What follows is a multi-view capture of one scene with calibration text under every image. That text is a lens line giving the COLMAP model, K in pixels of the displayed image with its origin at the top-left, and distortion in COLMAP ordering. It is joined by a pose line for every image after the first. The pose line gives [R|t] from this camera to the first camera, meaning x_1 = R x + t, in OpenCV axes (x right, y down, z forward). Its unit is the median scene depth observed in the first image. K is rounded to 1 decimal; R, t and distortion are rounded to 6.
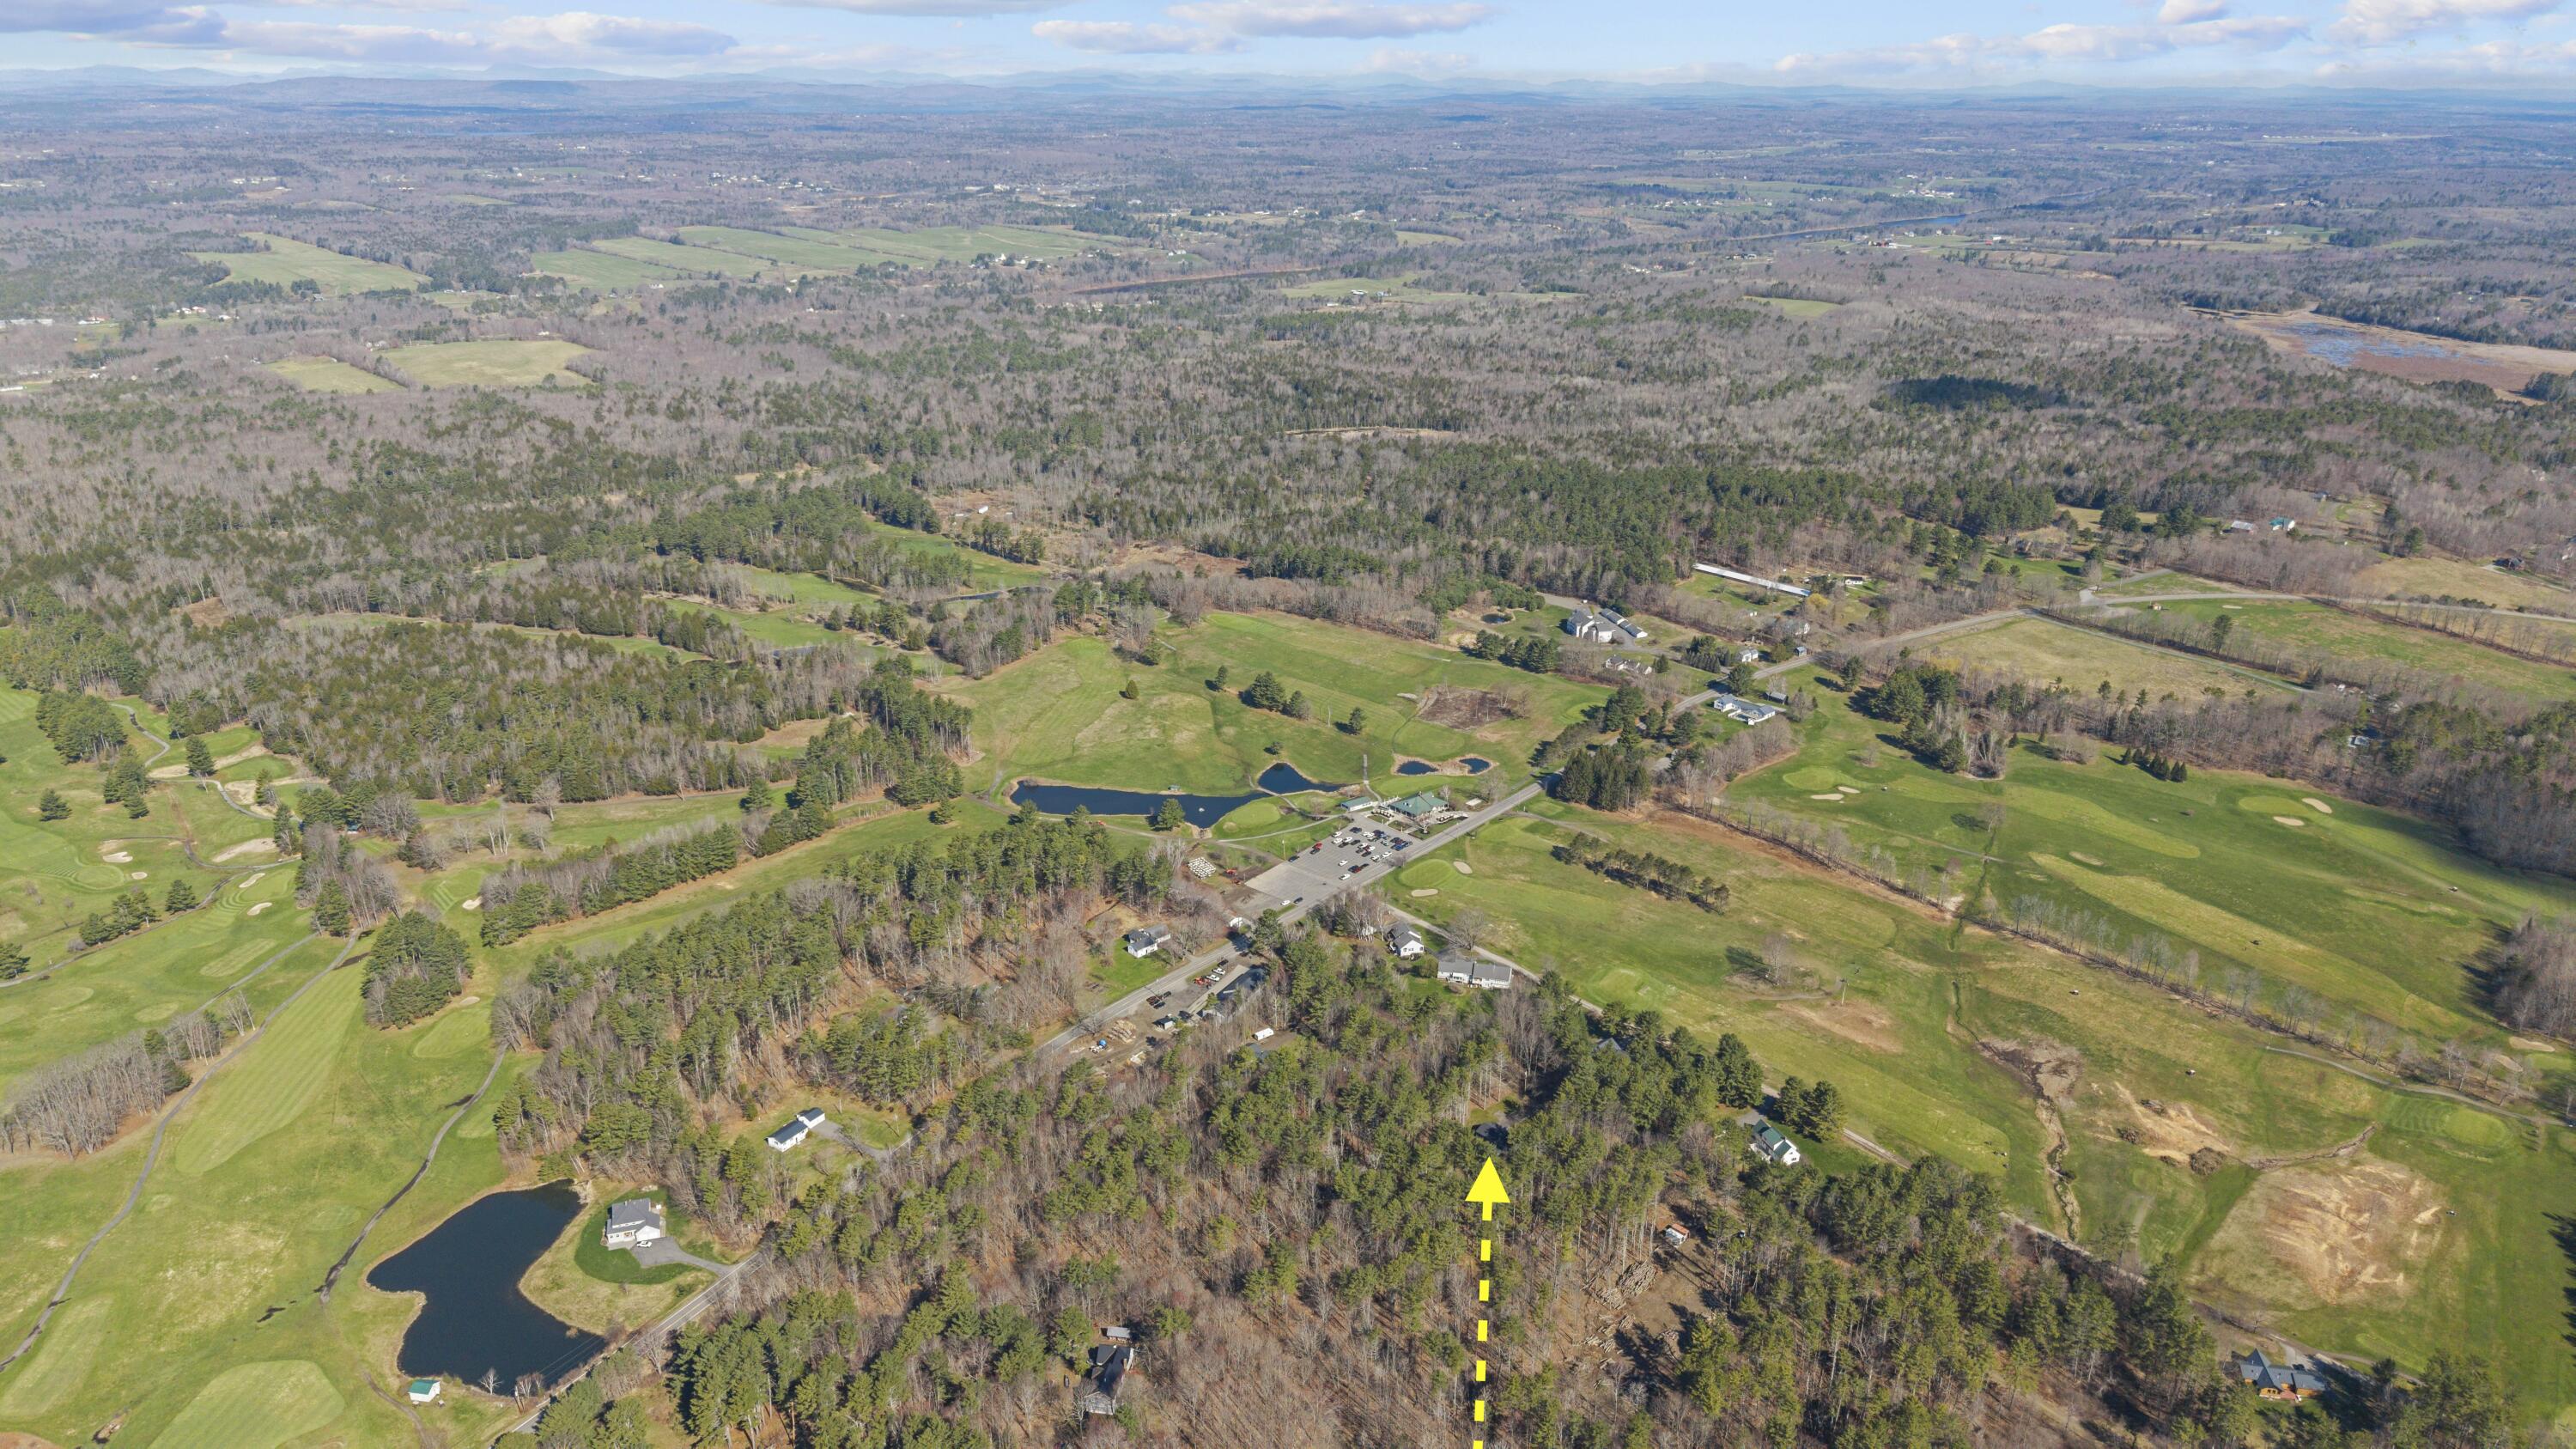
lens RADIAL K [[1754.3, 0, 1287.7], [0, 1754.3, 720.6], [0, 0, 1]] dist [0.028857, -0.022967]
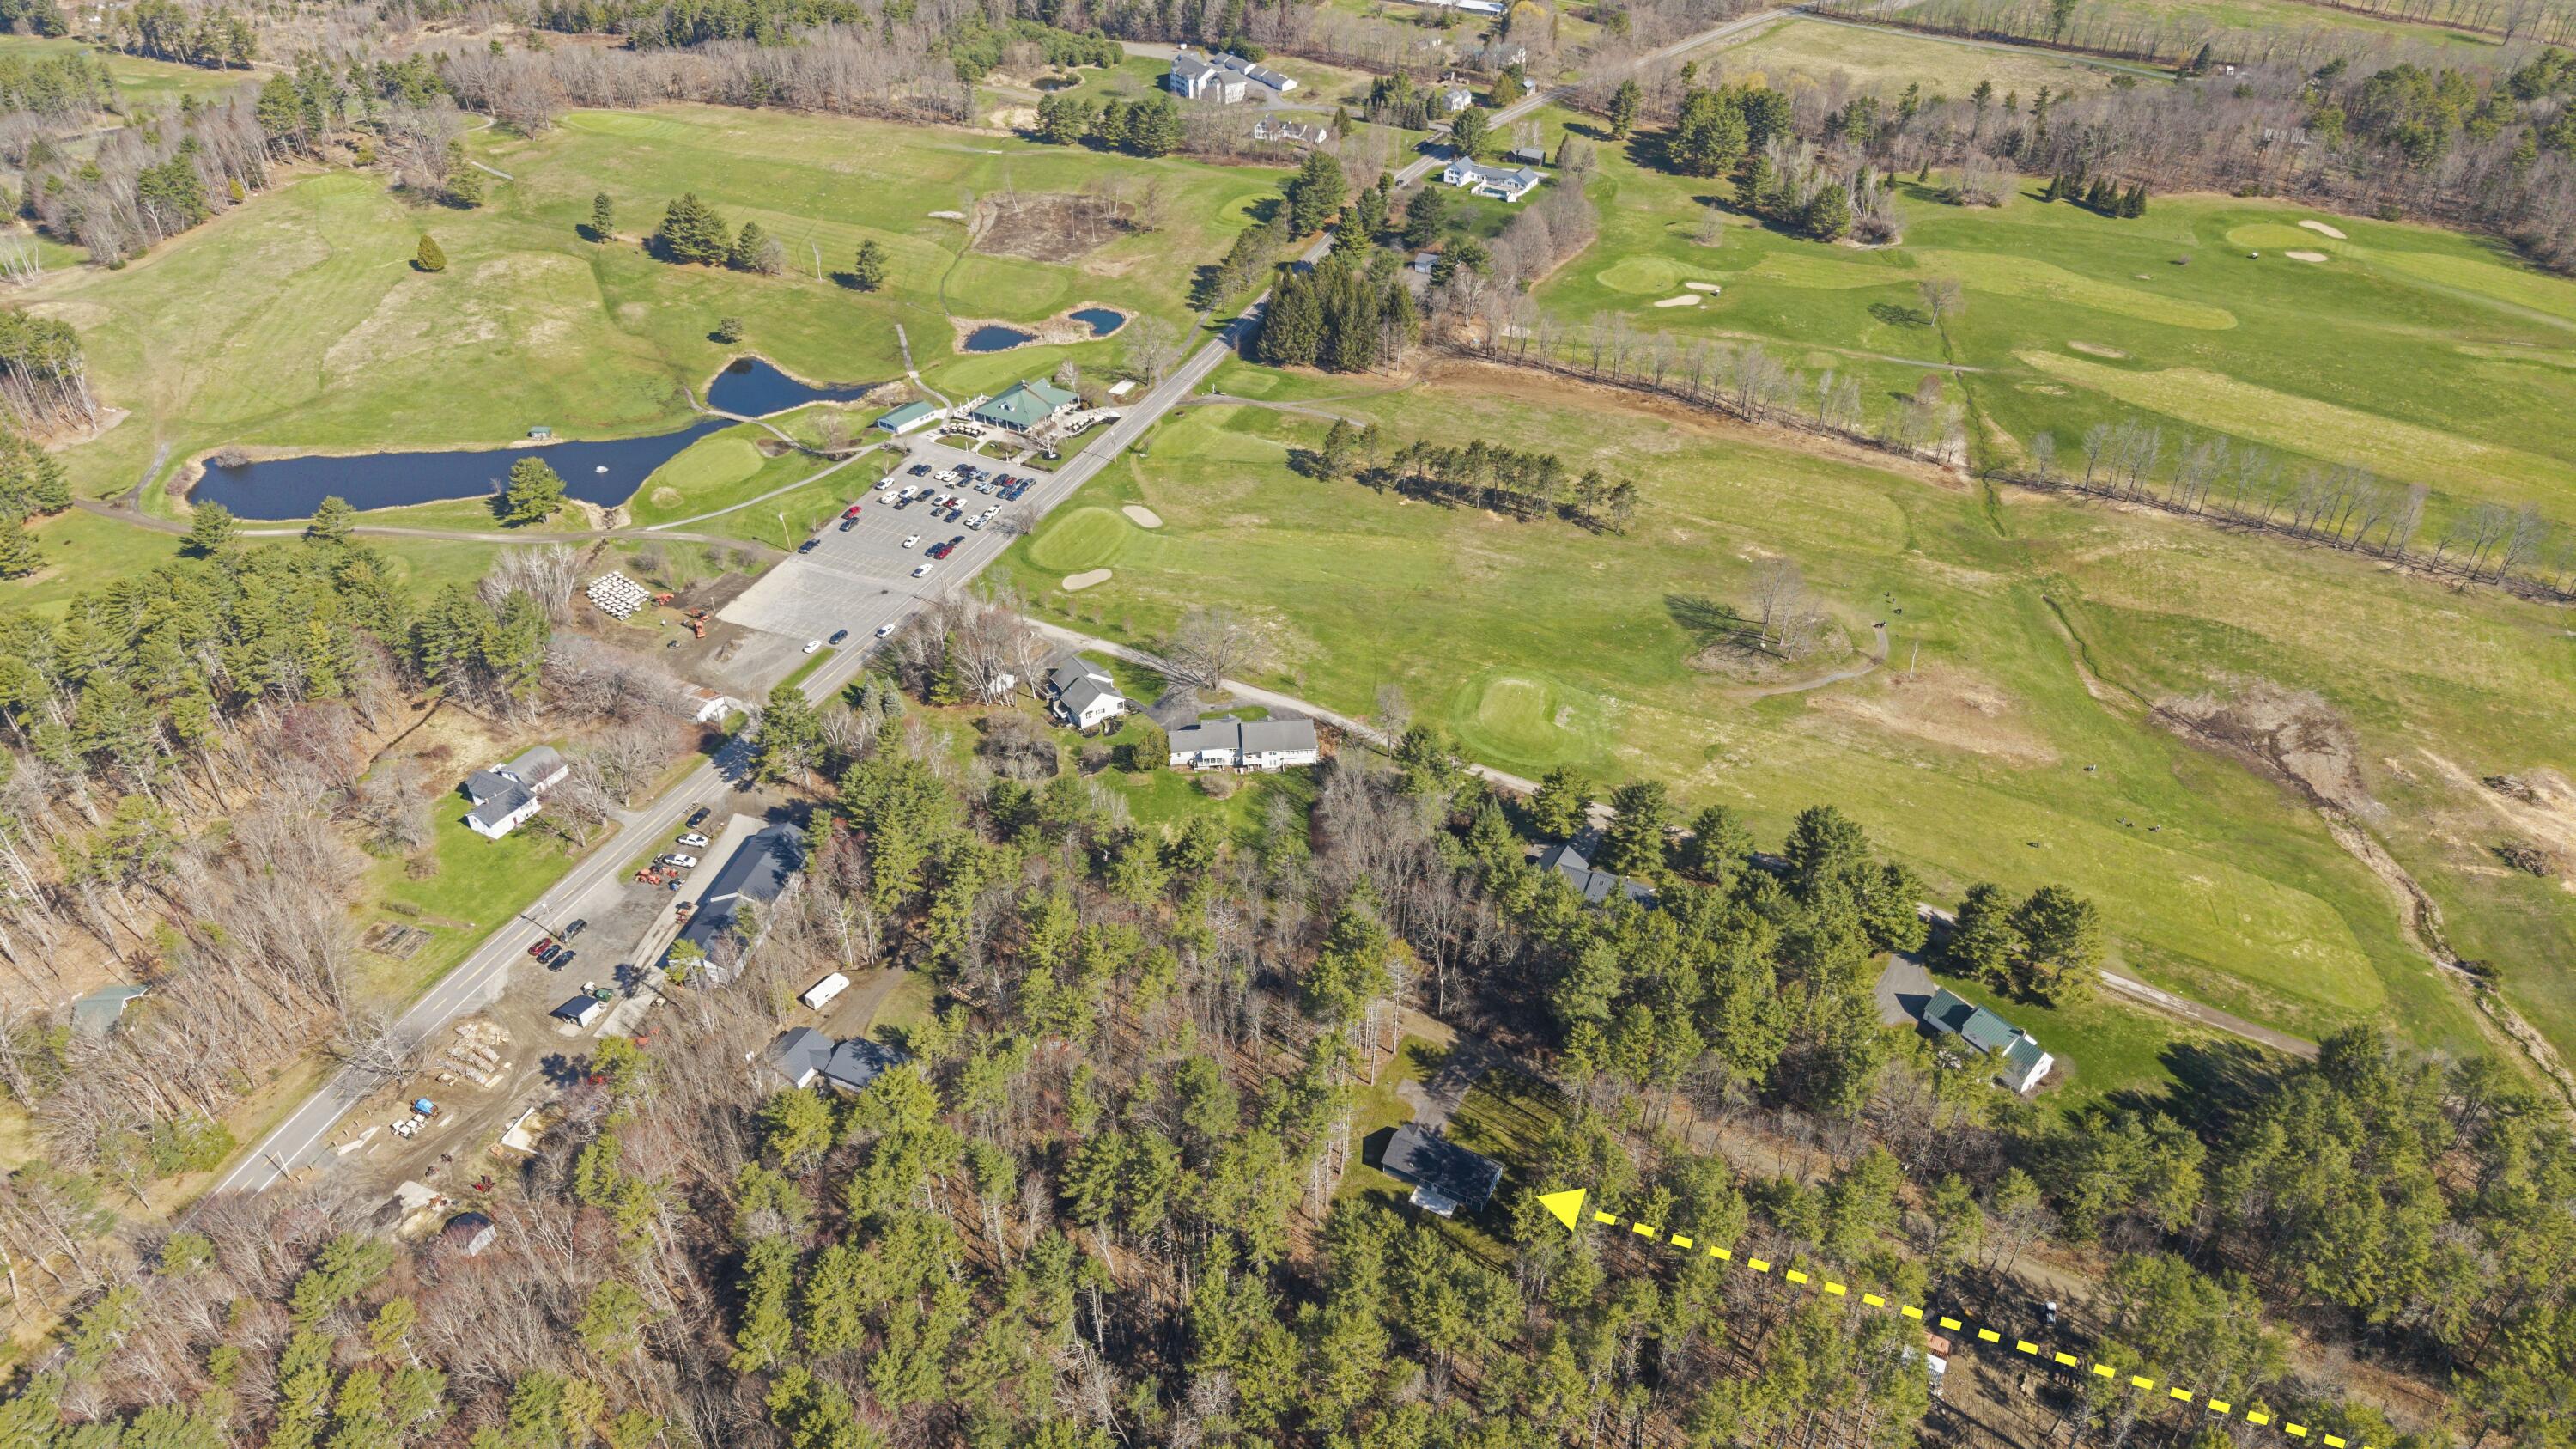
lens RADIAL K [[1754.3, 0, 1287.4], [0, 1754.3, 727.7], [0, 0, 1]] dist [0.028857, -0.022967]
pose [[0.950573, -0.177760, 0.254582, -0.003509], [0.111110, 0.960352, 0.255692, 0.014210], [-0.289941, -0.214767, 0.932636, 0.448807]]
